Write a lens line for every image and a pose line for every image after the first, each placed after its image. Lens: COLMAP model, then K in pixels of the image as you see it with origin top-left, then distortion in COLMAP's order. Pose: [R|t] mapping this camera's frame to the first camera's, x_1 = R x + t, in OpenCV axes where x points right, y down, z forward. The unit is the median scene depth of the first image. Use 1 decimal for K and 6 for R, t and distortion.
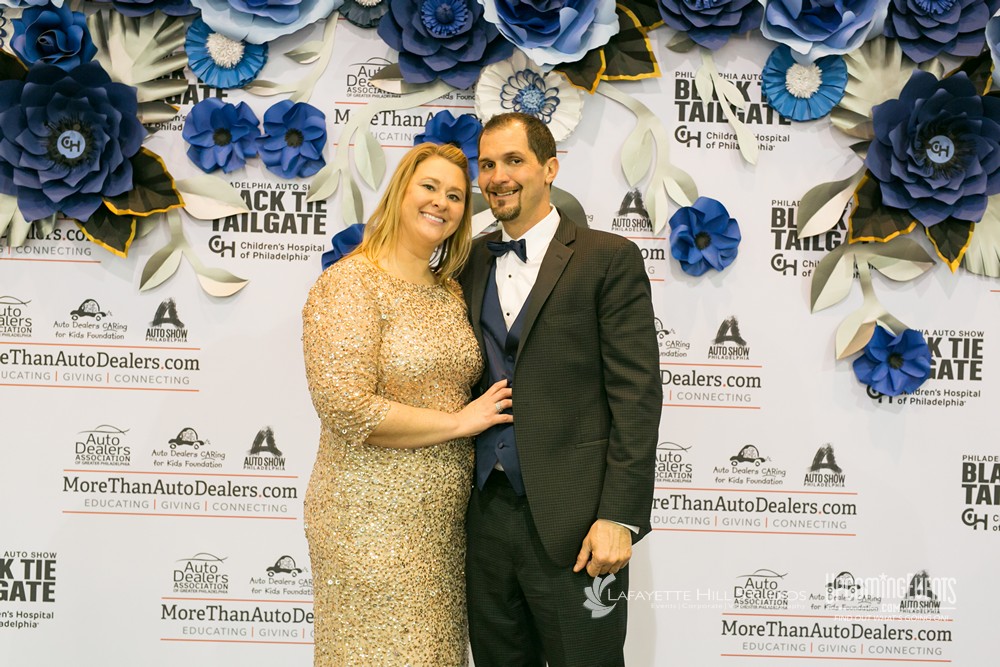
lens RADIAL K [[1392.5, 0, 497.5], [0, 1392.5, 315.4], [0, 0, 1]] dist [0.003774, 0.063487]
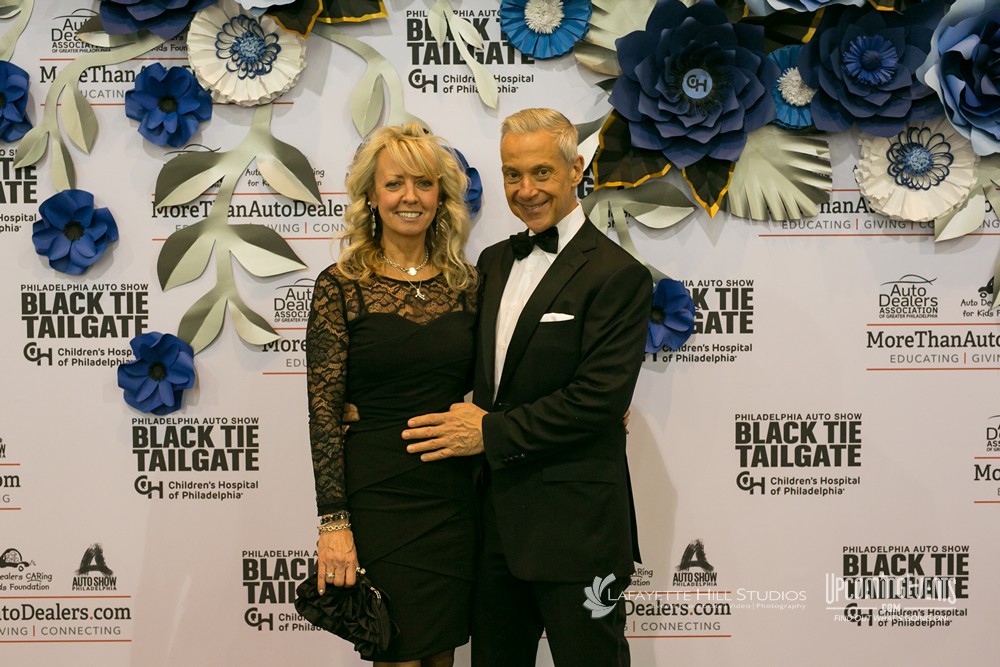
lens RADIAL K [[1403.6, 0, 497.0], [0, 1403.6, 322.6], [0, 0, 1]] dist [0.007100, 0.053772]
pose [[0.999070, -0.038019, -0.020334, 0.199519], [0.038467, 0.999015, 0.022124, 0.012801], [0.019473, -0.022885, 0.999548, 0.067999]]
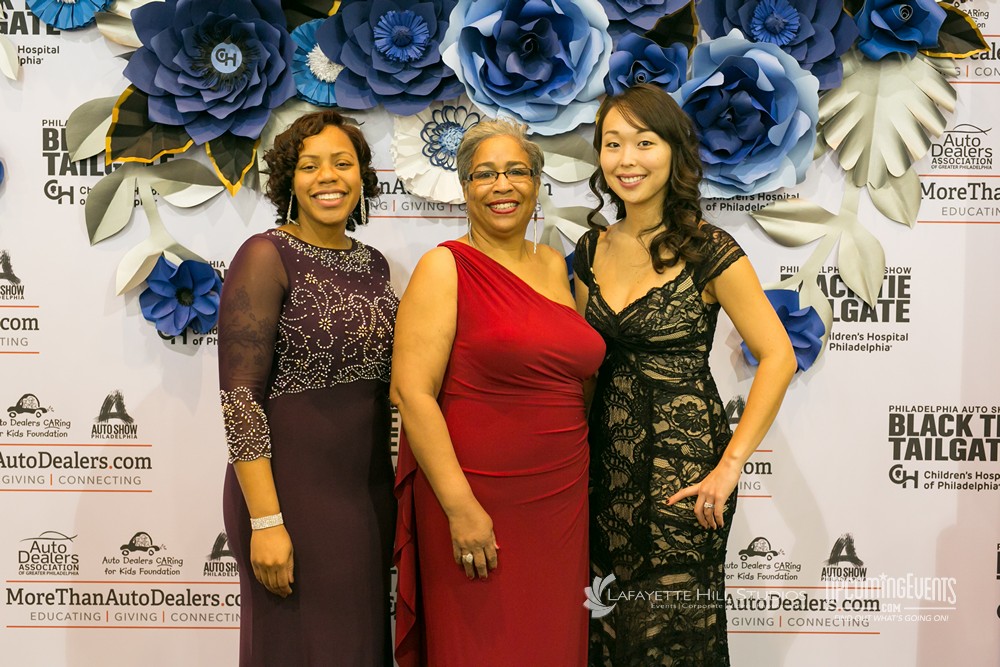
lens RADIAL K [[1413.2, 0, 502.1], [0, 1413.2, 335.0], [0, 0, 1]] dist [-0.000481, 0.062711]
pose [[0.999344, -0.022485, -0.028377, 0.518016], [0.023295, 0.999321, 0.028534, 0.036346], [0.027716, -0.029177, 0.999190, 0.098016]]
